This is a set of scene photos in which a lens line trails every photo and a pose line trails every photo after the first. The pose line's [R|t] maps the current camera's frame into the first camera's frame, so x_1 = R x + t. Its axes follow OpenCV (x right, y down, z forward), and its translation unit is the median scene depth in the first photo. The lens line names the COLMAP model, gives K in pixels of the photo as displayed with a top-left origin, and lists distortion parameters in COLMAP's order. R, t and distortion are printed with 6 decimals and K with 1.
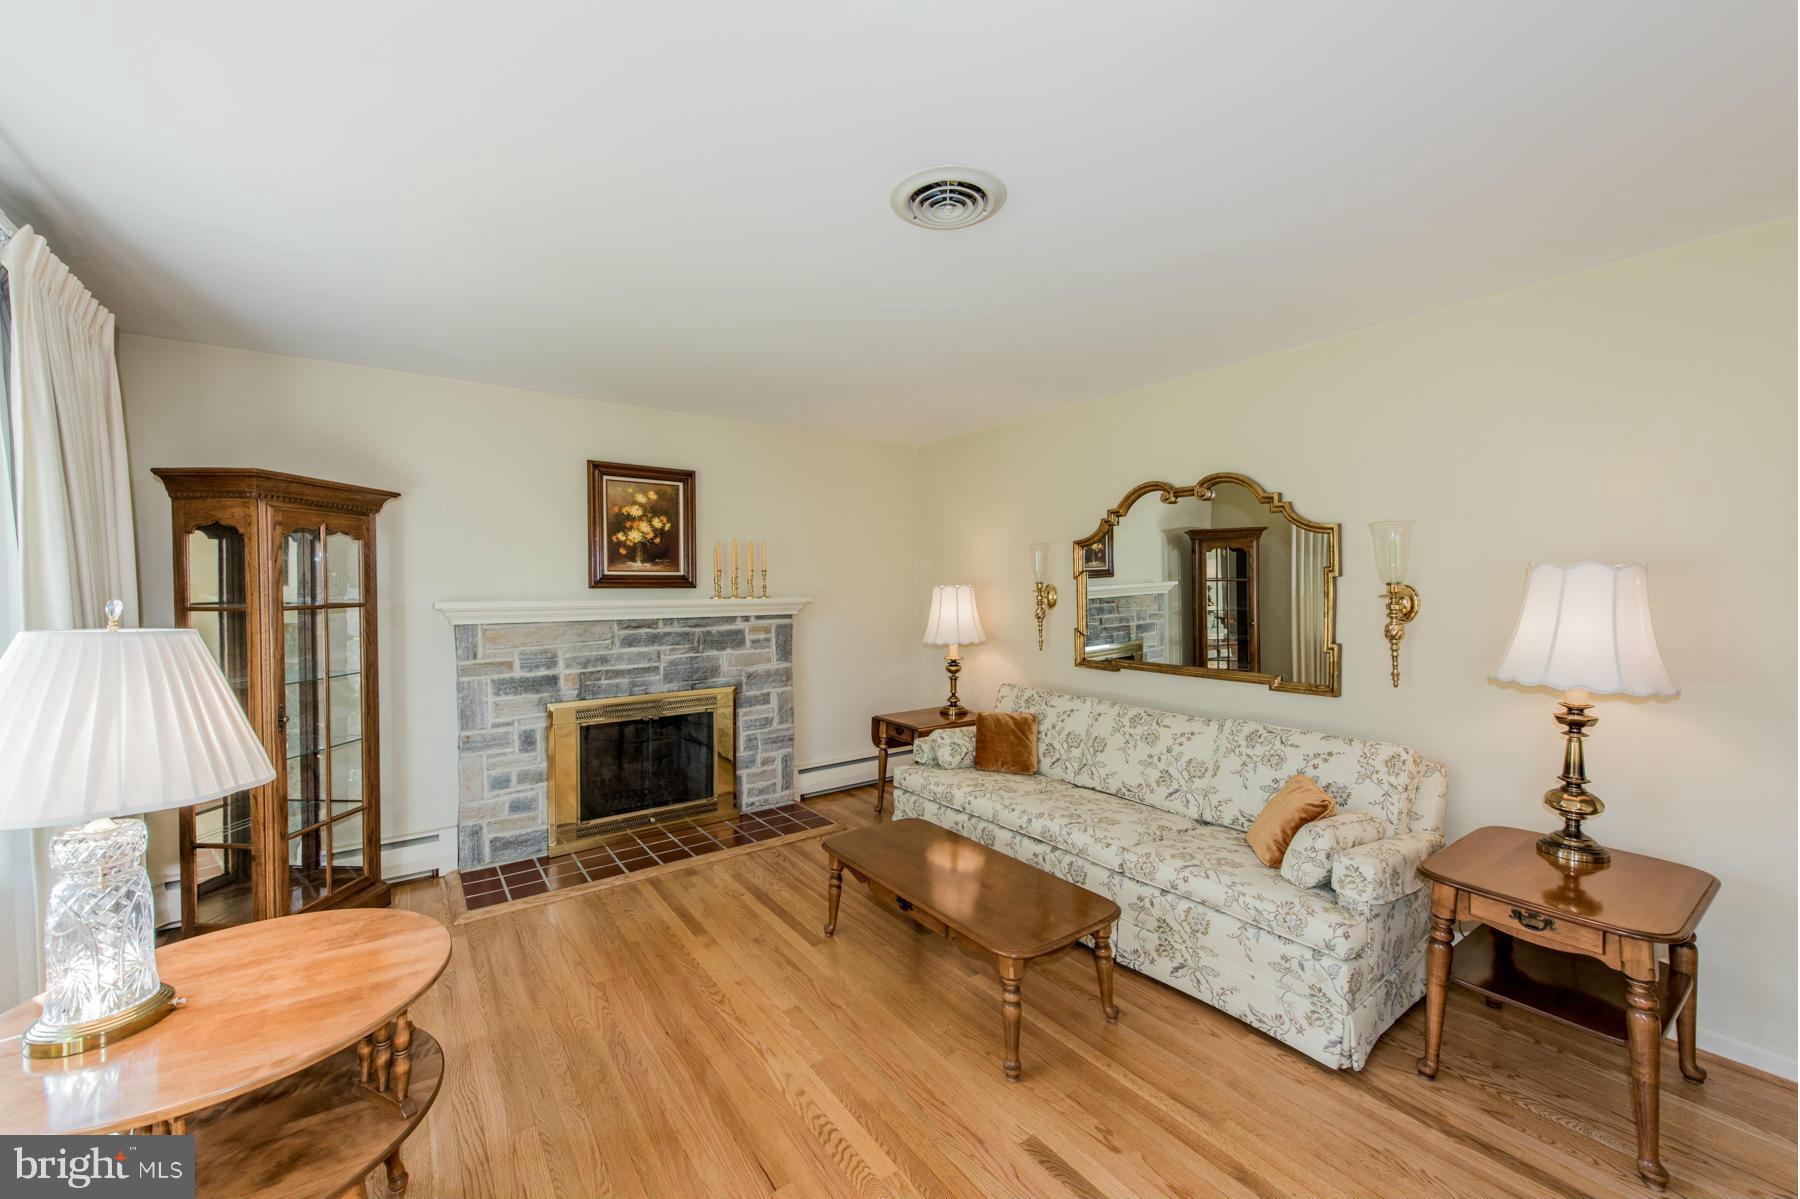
lens RADIAL K [[708.9, 0, 897.5], [0, 708.9, 600.2], [0, 0, 1]] dist [0.006759, -0.000311]
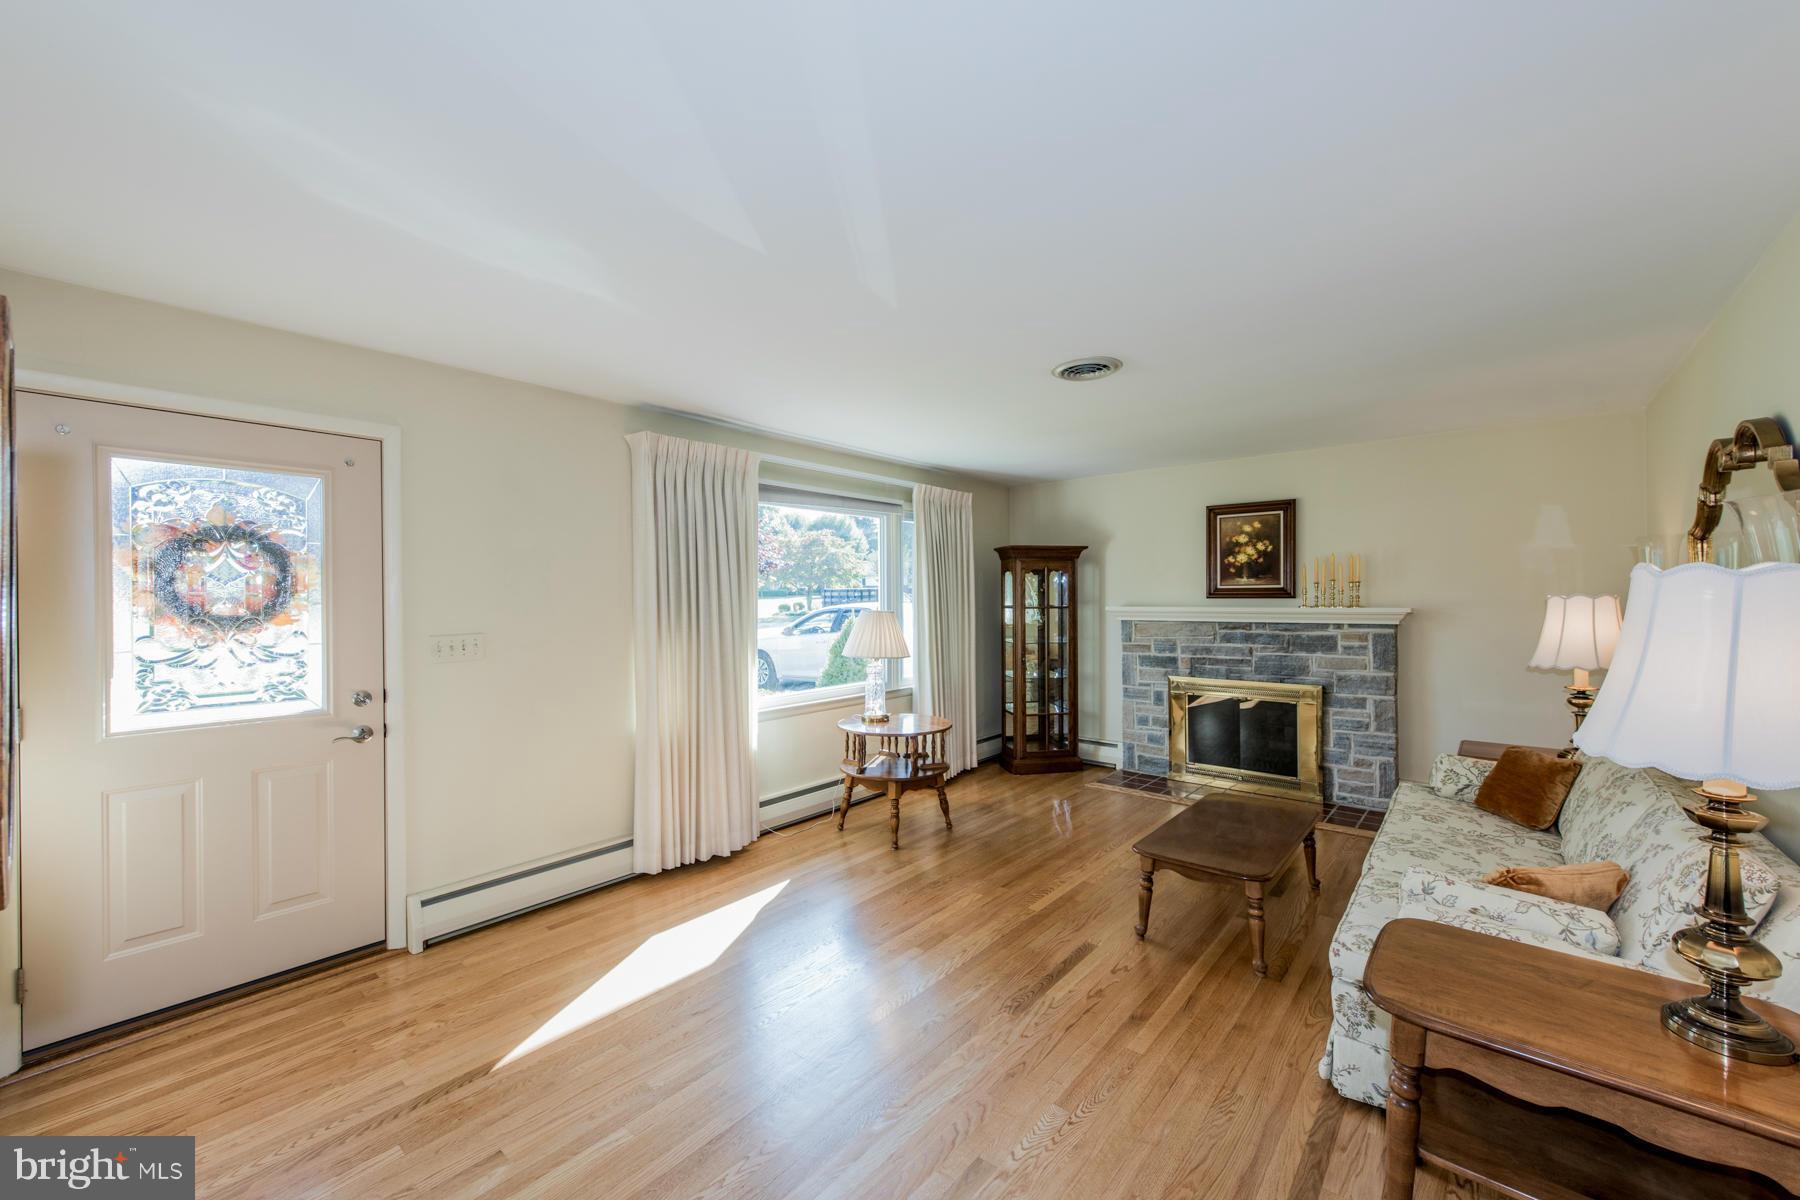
lens RADIAL K [[708.9, 0, 887.2], [0, 708.9, 597.6], [0, 0, 1]] dist [0.006759, -0.000311]
pose [[0.210300, 0.001122, -0.977636, 0.755086], [-0.015565, 0.999876, -0.002200, -0.005276], [0.977513, 0.015680, 0.210291, 0.094140]]
